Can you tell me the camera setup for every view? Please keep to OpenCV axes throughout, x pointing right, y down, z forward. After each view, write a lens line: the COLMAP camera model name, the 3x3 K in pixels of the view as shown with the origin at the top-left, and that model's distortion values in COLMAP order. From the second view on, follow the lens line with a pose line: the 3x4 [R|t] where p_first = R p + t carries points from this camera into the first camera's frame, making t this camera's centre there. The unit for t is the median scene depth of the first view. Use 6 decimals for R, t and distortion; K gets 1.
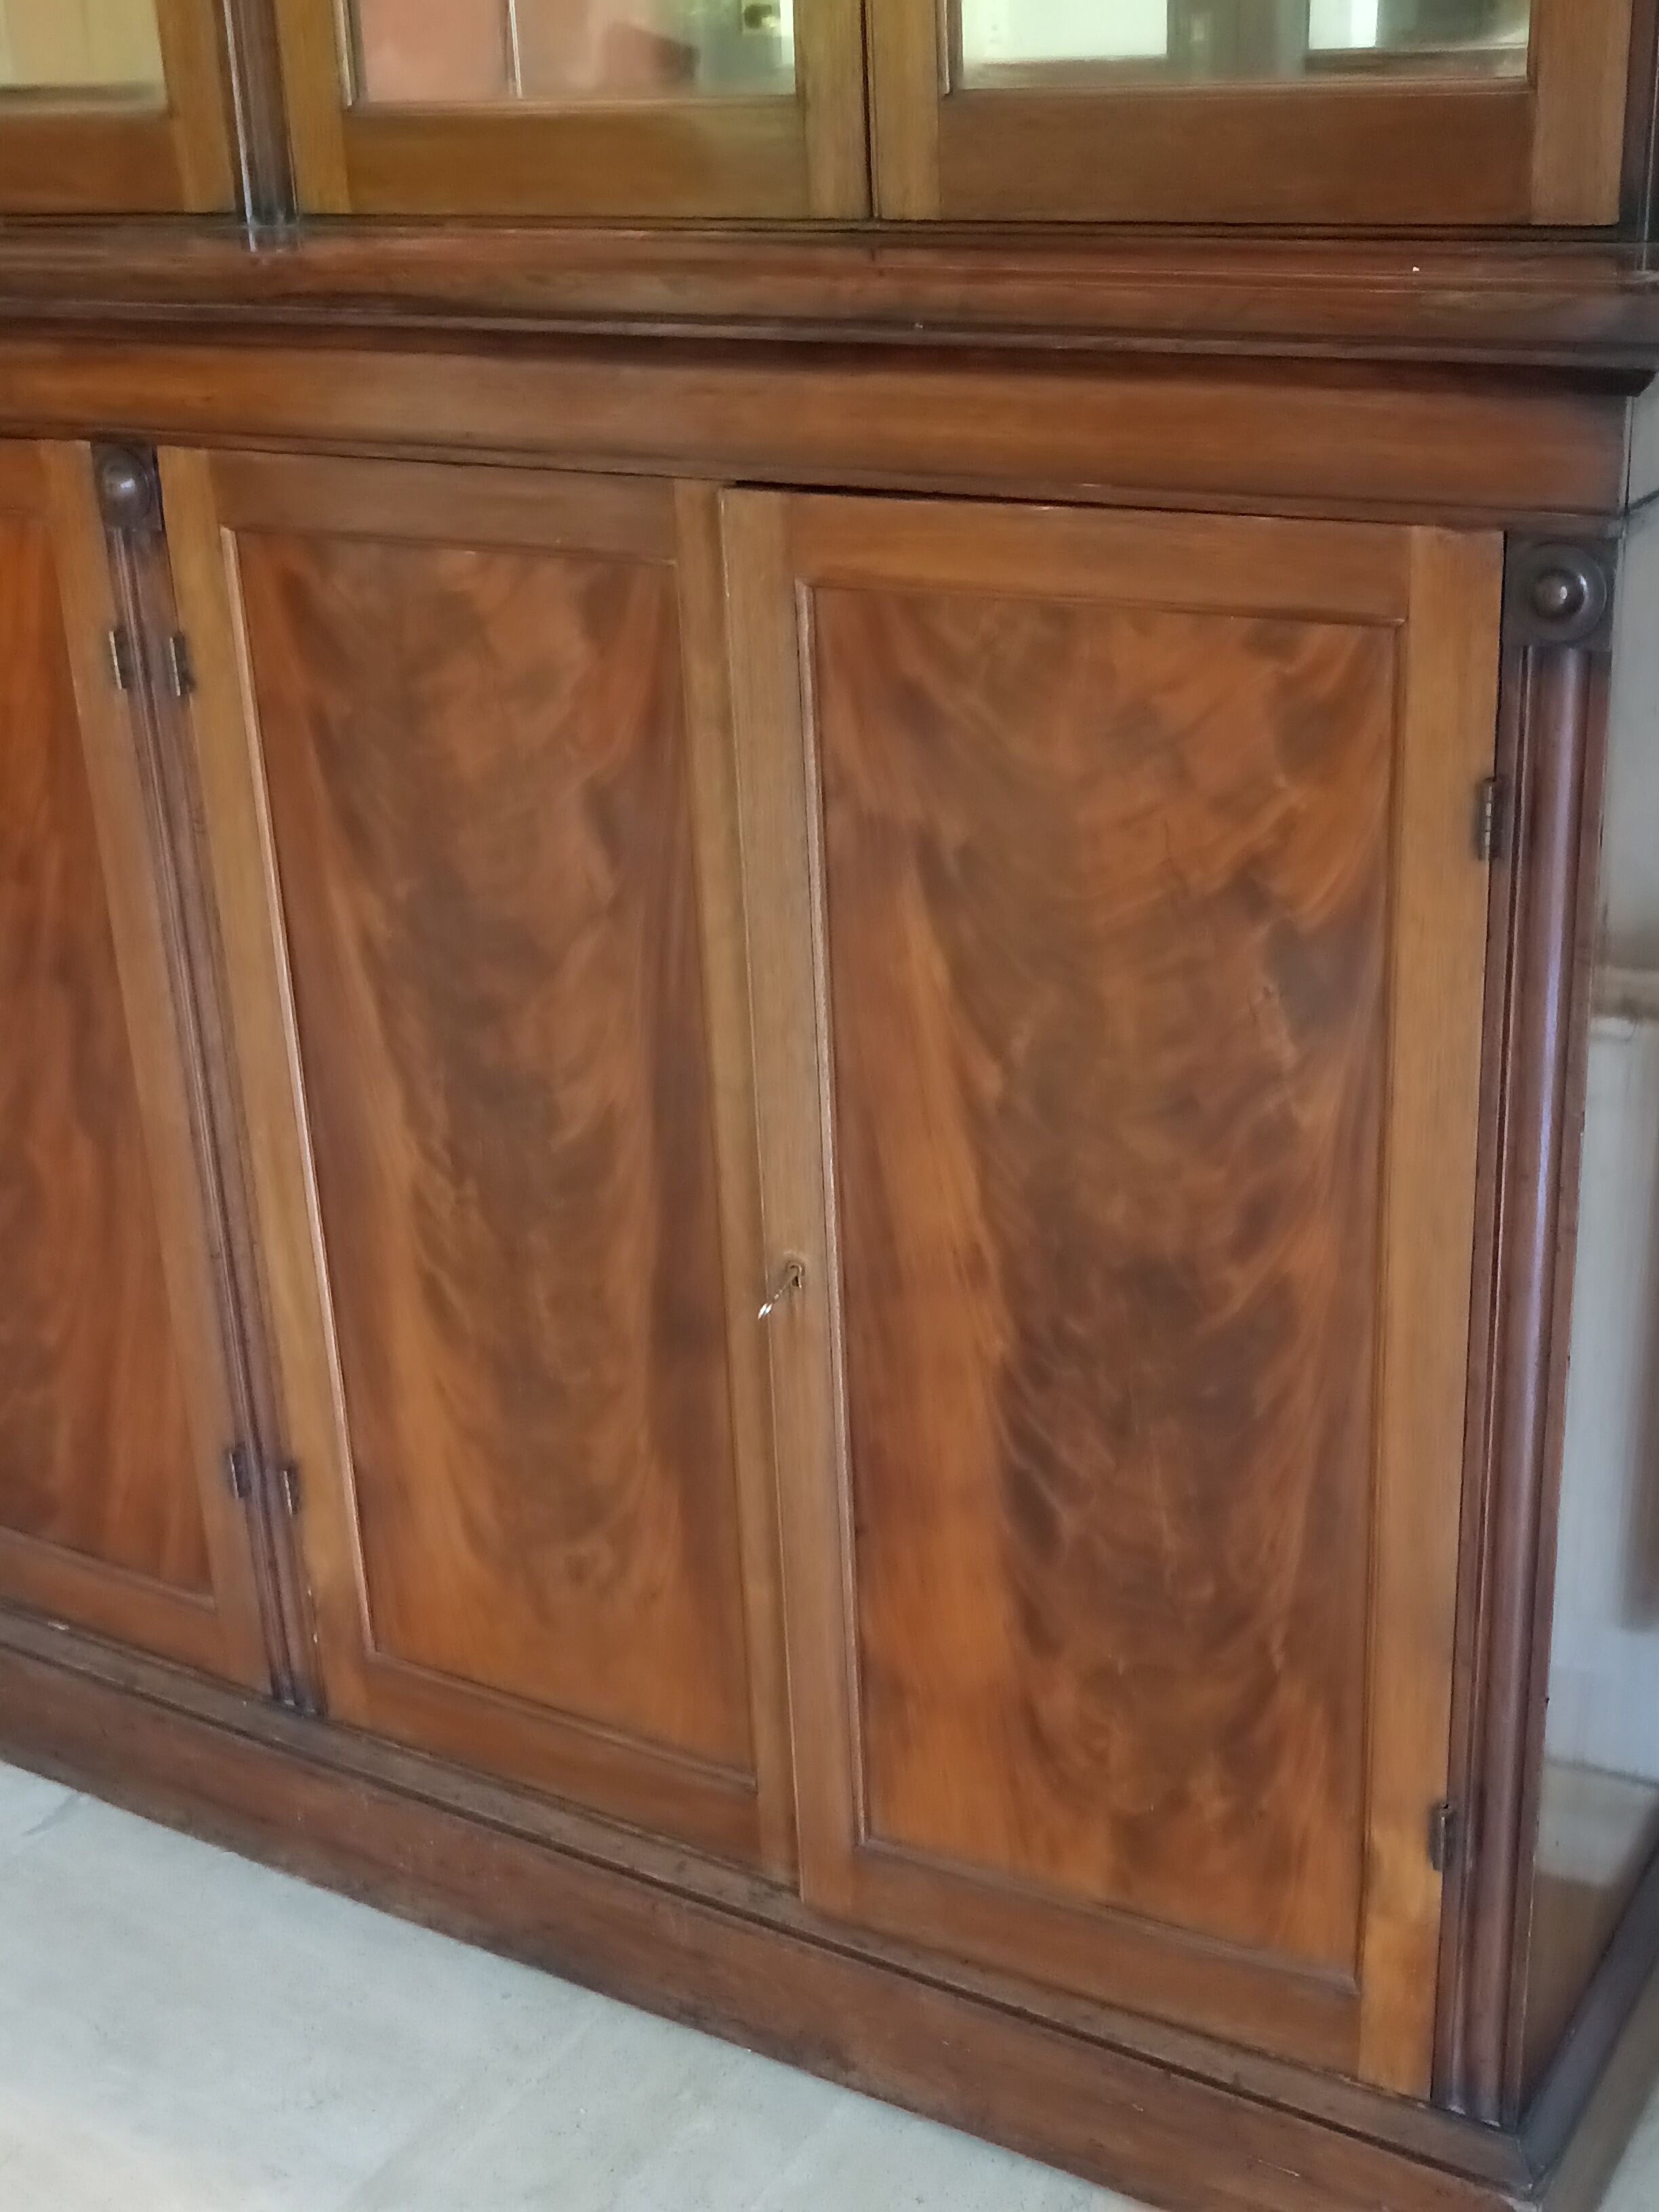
lens RADIAL K [[2677.5, 0, 829.5], [0, 2677.5, 1106.0], [0, 0, 1]] dist [0.068670, -0.382184]
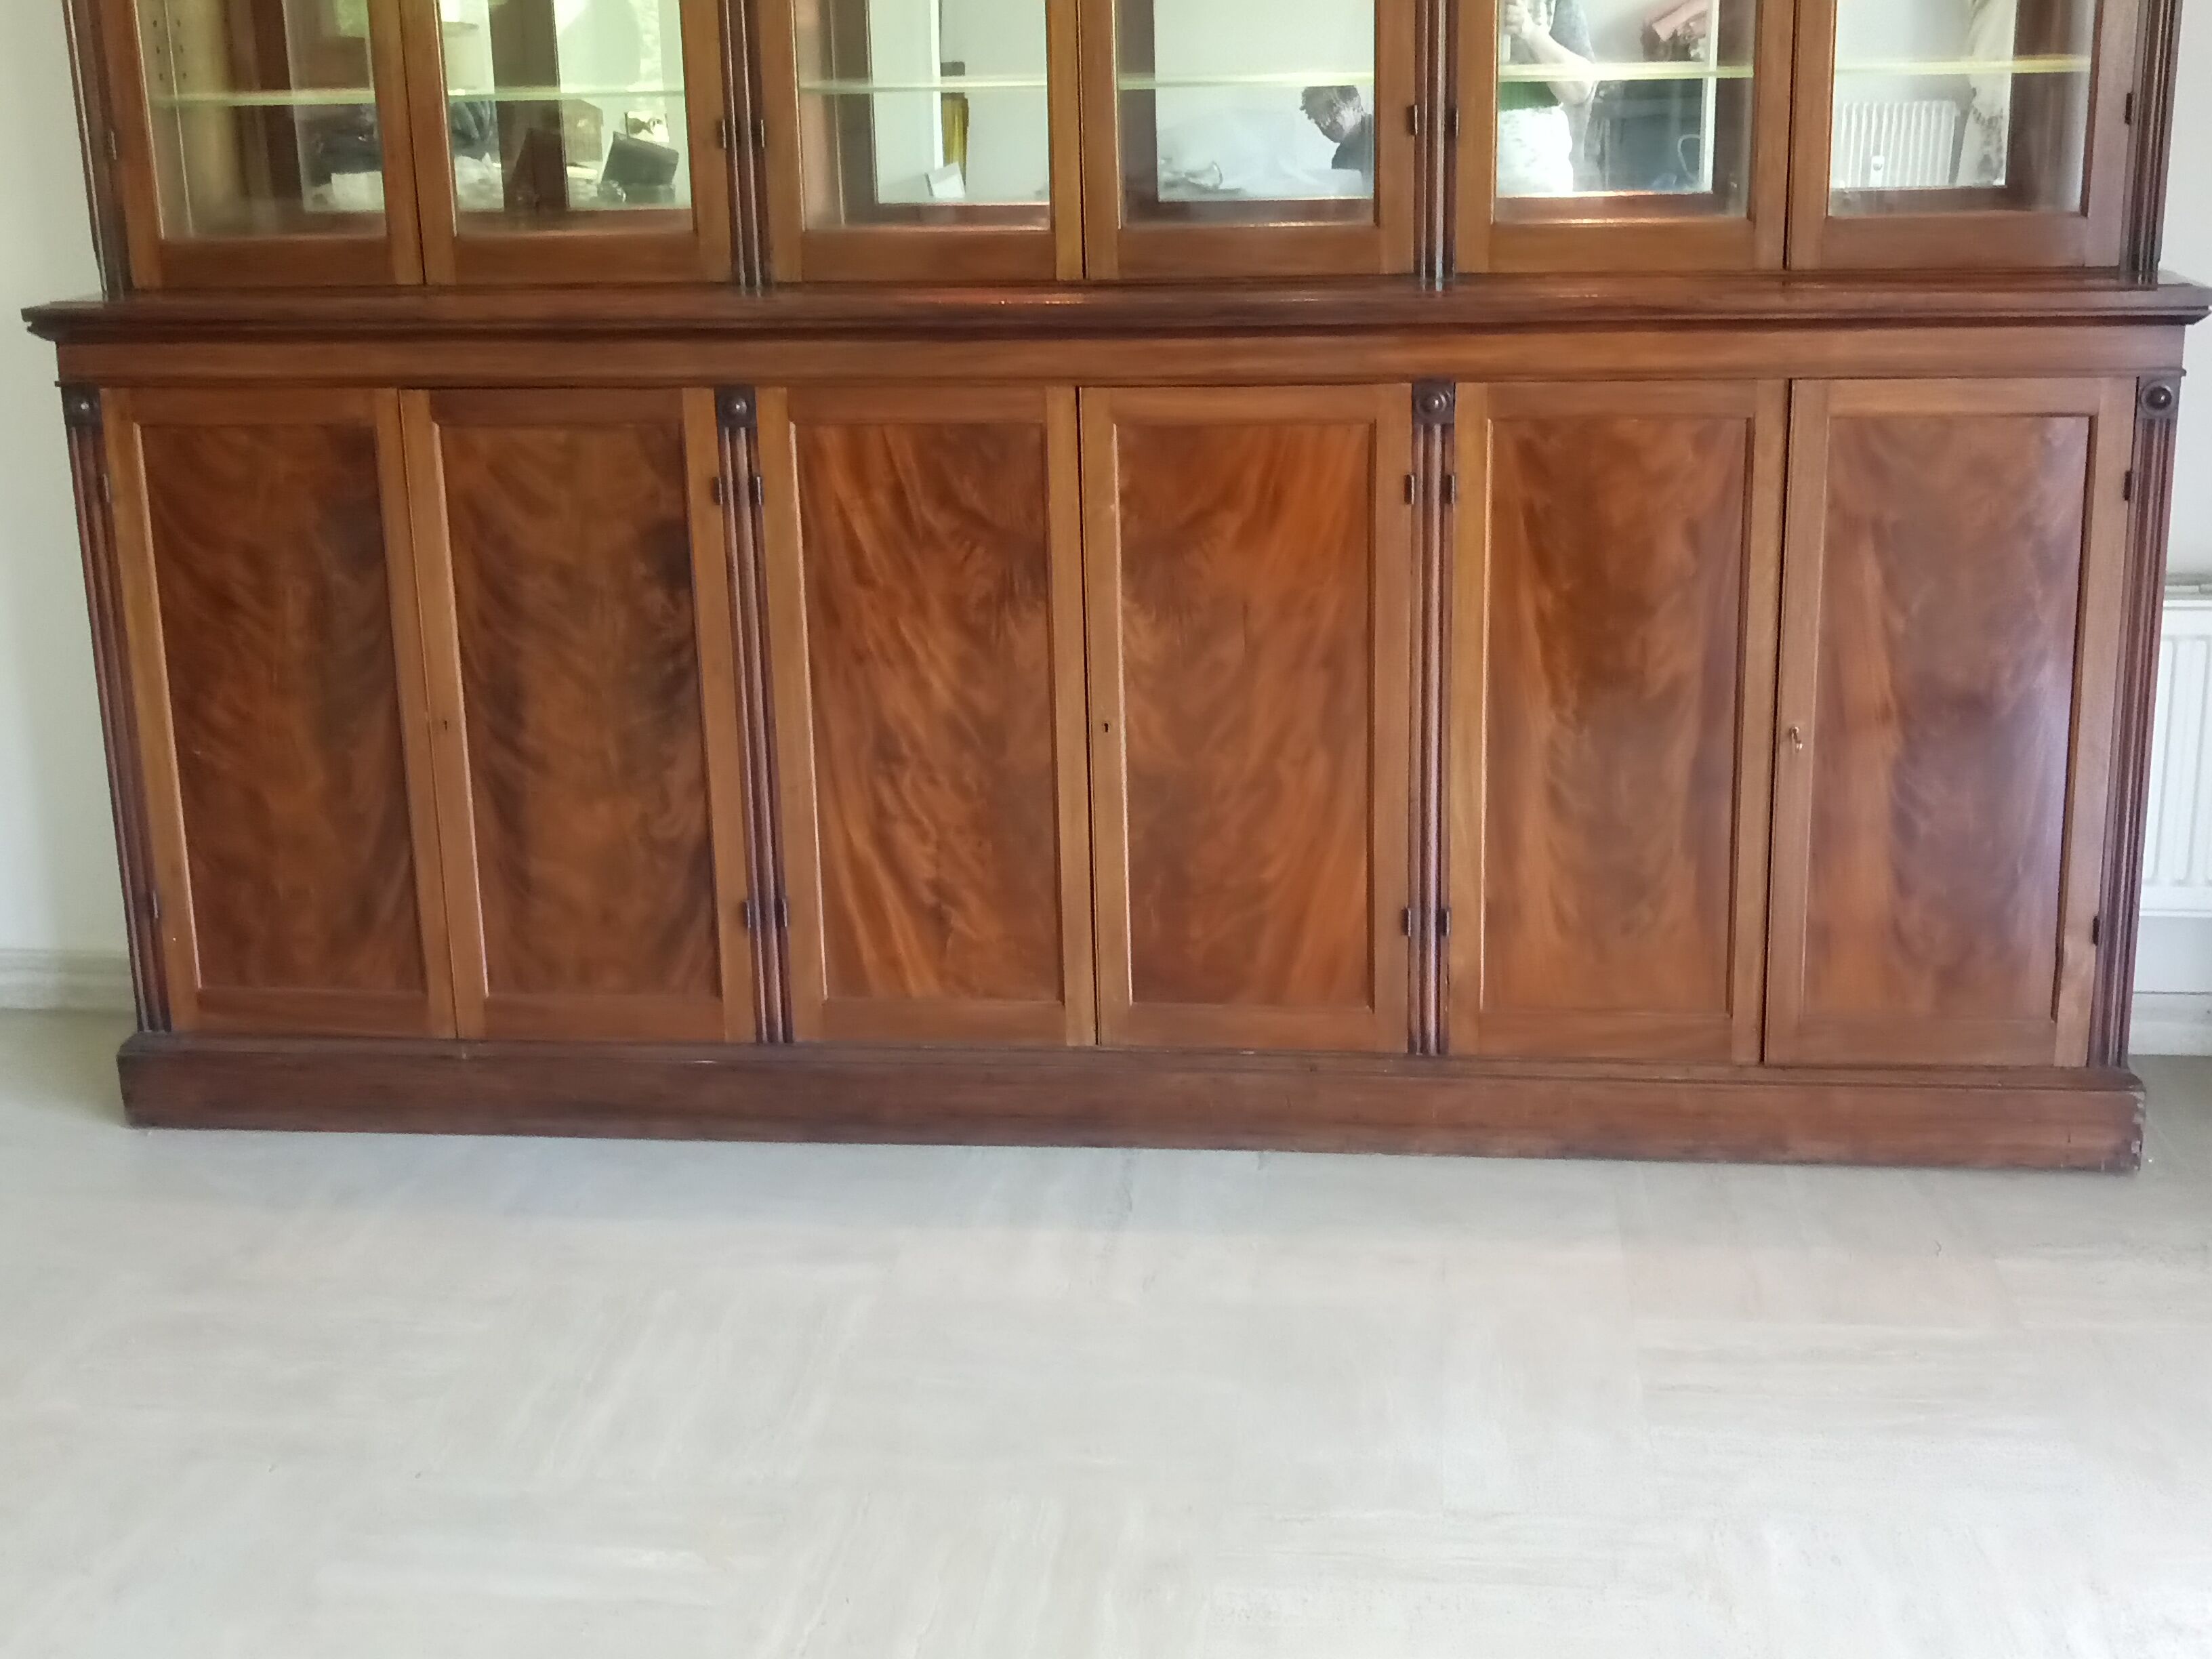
lens RADIAL K [[2762.4, 0, 1106.0], [0, 2762.4, 829.5], [0, 0, 1]] dist [0.293387, -1.009239]
pose [[0.897732, -0.093355, 0.430536, -1.733170], [0.148493, 0.984221, -0.096218, 0.316884], [-0.414760, 0.150310, 0.897430, -0.940252]]
